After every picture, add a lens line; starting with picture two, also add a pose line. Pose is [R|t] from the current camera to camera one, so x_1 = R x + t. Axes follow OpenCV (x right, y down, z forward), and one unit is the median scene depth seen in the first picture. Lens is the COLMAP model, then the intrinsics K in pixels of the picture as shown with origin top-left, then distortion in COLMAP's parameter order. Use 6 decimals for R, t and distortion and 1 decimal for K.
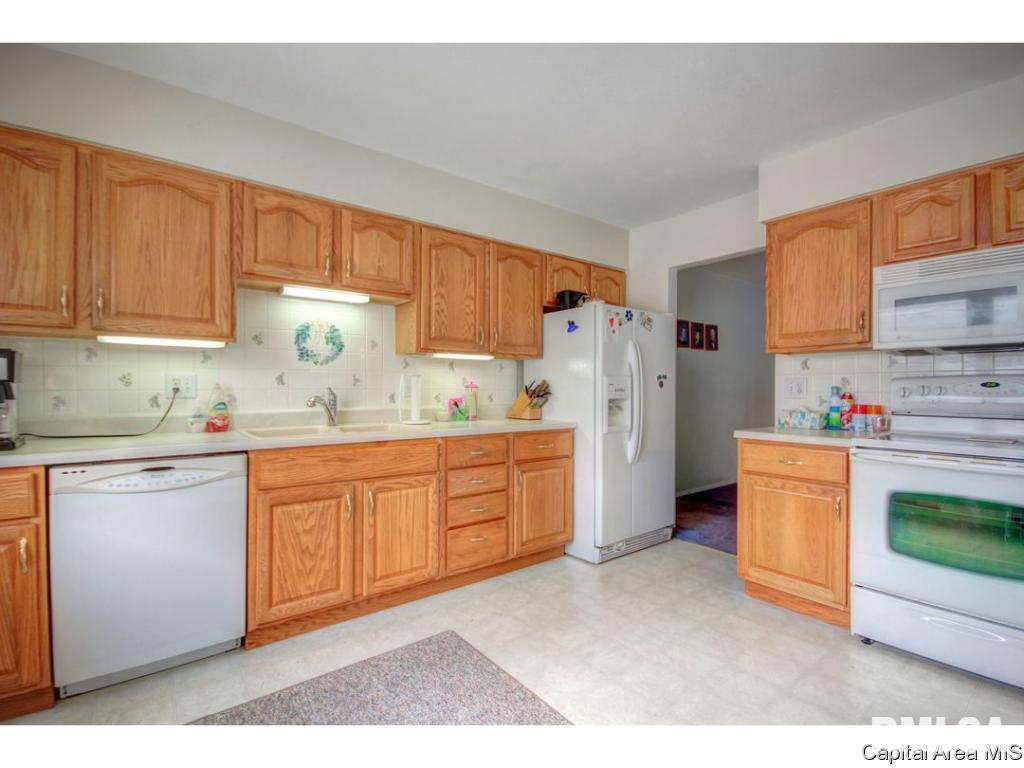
lens RADIAL K [[478.5, 0, 511.7], [0, 478.5, 390.9], [0, 0, 1]] dist [0.000637, -0.000180]
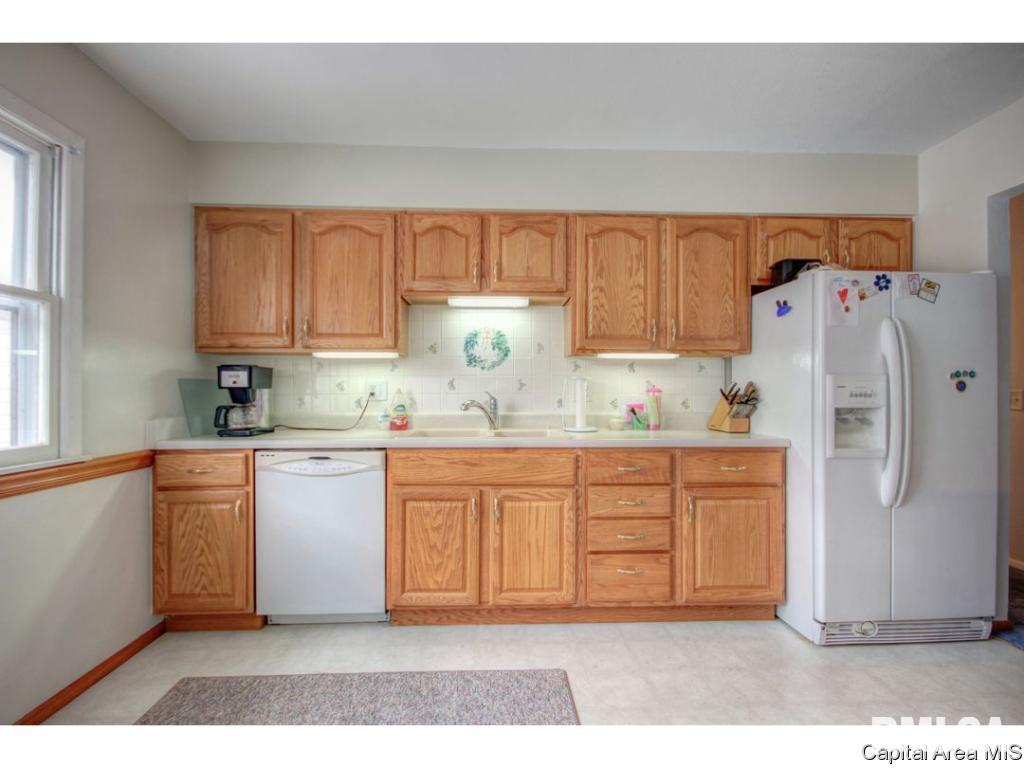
lens RADIAL K [[475.9, 0, 509.7], [0, 475.9, 390.4], [0, 0, 1]] dist [0.009966, -0.009636]
pose [[0.810074, -0.002953, -0.586320, 0.251780], [-0.002831, 0.999956, -0.008948, -0.000961], [0.586321, 0.008908, 0.810030, 0.193246]]
